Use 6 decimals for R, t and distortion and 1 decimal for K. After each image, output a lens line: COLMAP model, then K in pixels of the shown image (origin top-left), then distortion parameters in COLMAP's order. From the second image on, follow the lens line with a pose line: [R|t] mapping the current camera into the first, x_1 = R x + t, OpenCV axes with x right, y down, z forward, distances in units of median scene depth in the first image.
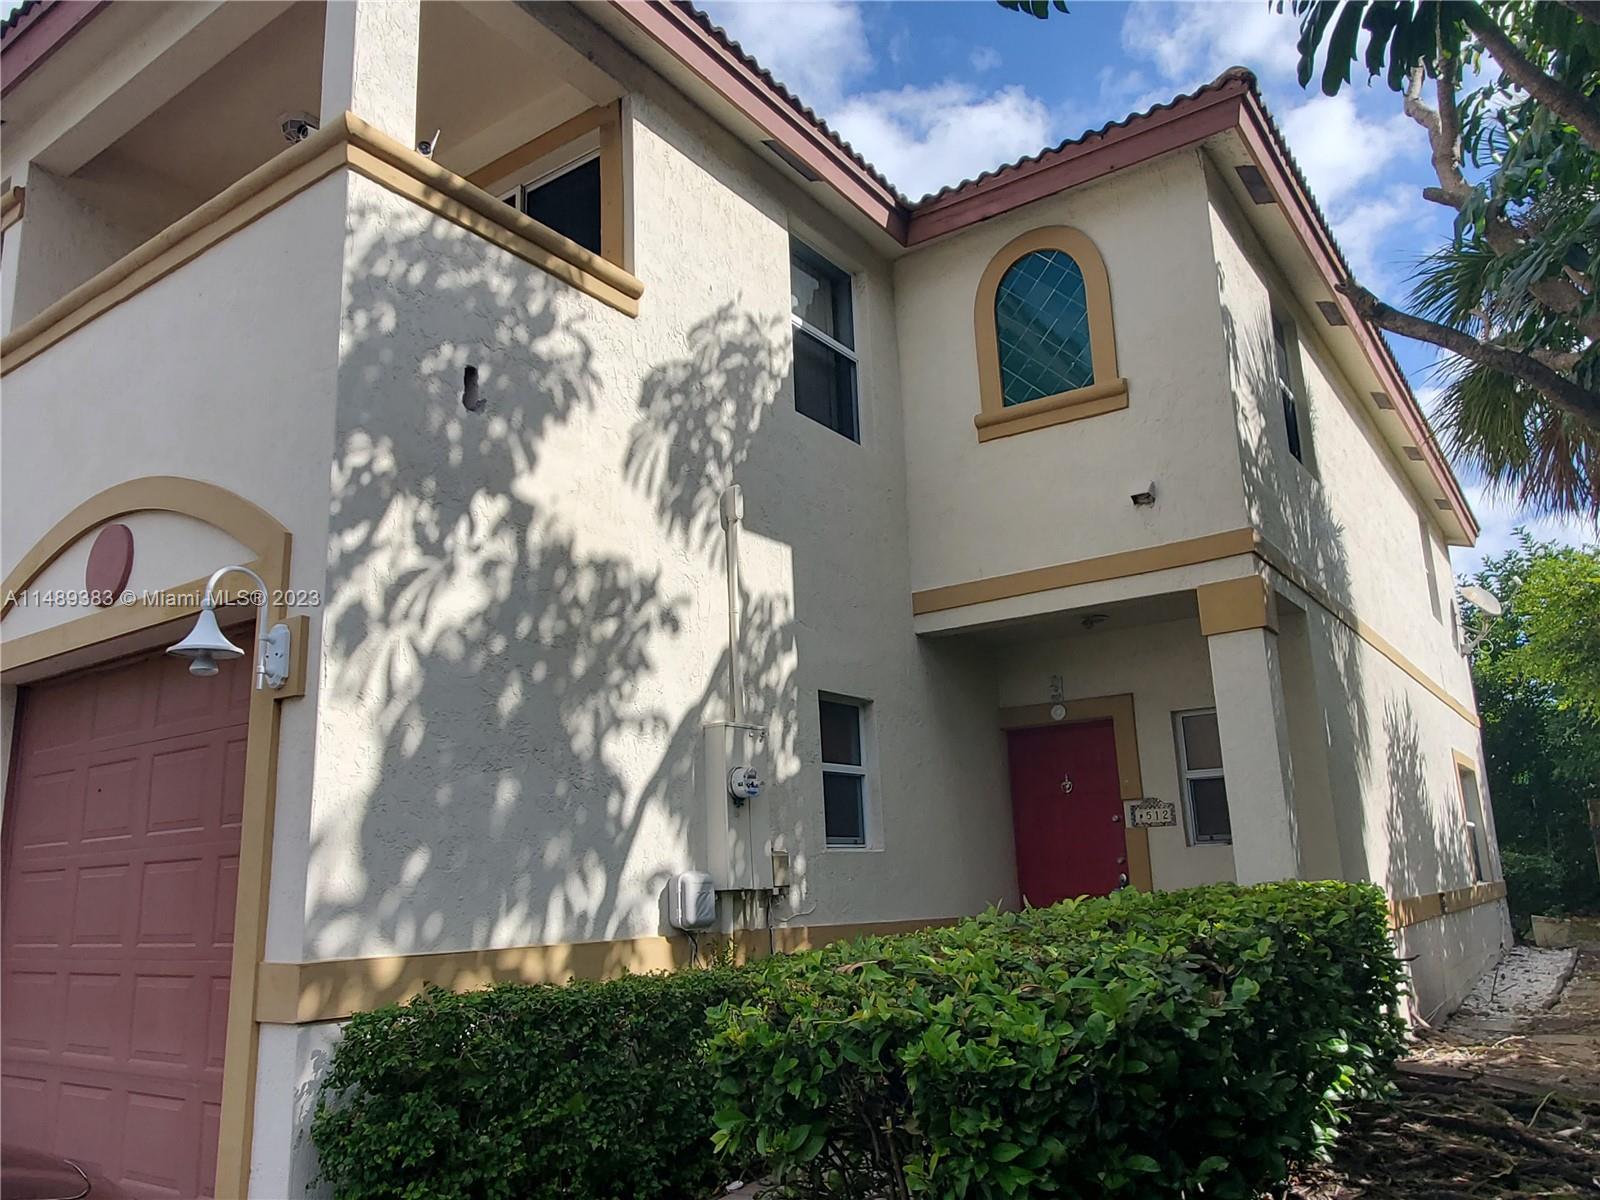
lens RADIAL K [[1147.1, 0, 797.8], [0, 1147.1, 632.7], [0, 0, 1]] dist [0.004746, -0.000537]
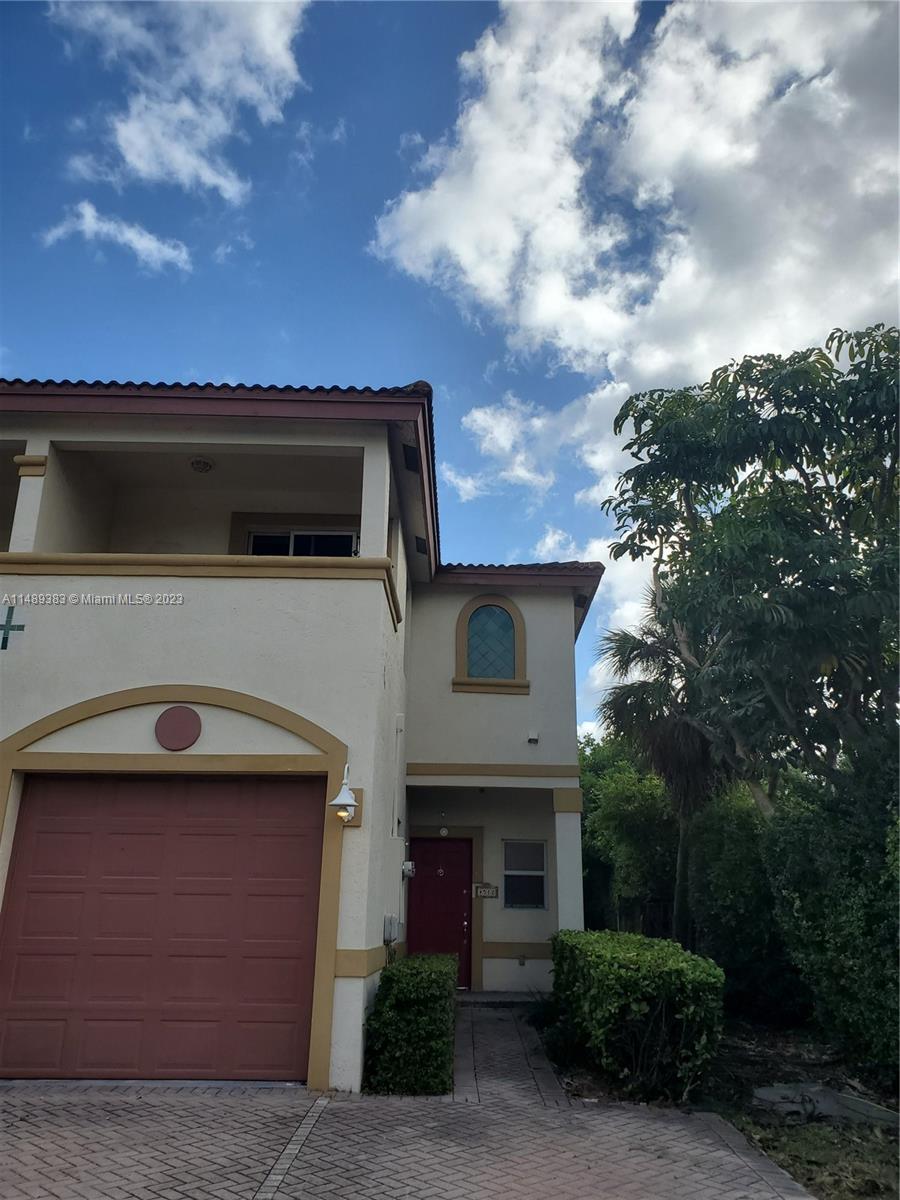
lens RADIAL K [[932.4, 0, 450.0], [0, 932.4, 600.0], [0, 0, 1]] dist [0.002577, 0.011078]
pose [[0.815649, 0.228325, 0.531587, -0.758482], [-0.163140, 0.972314, -0.167307, -0.053842], [-0.555070, 0.049741, 0.830315, -0.342725]]
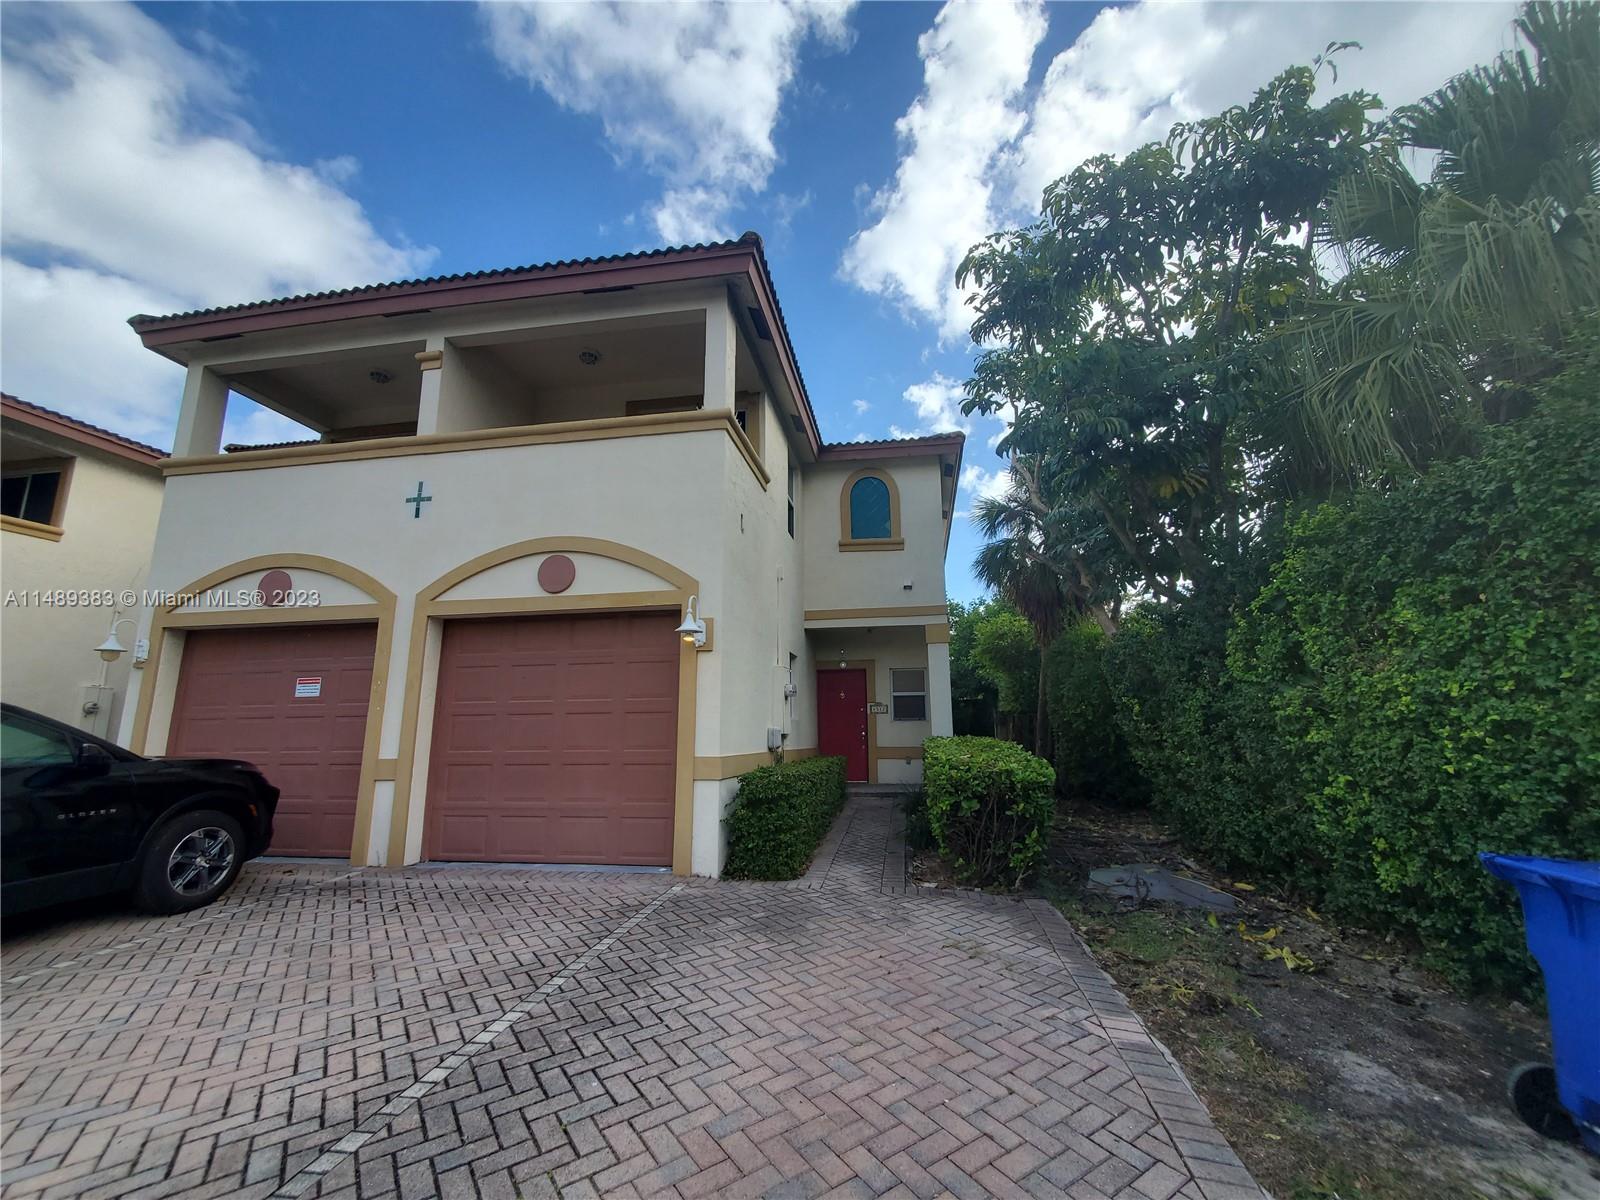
lens RADIAL K [[634.1, 0, 804.2], [0, 634.1, 612.9], [0, 0, 1]] dist [0.002533, -0.000707]
pose [[0.895177, 0.107173, 0.432633, -0.485874], [-0.115189, 0.993314, -0.007725, -0.020756], [-0.430568, -0.042919, 0.901537, -0.172937]]
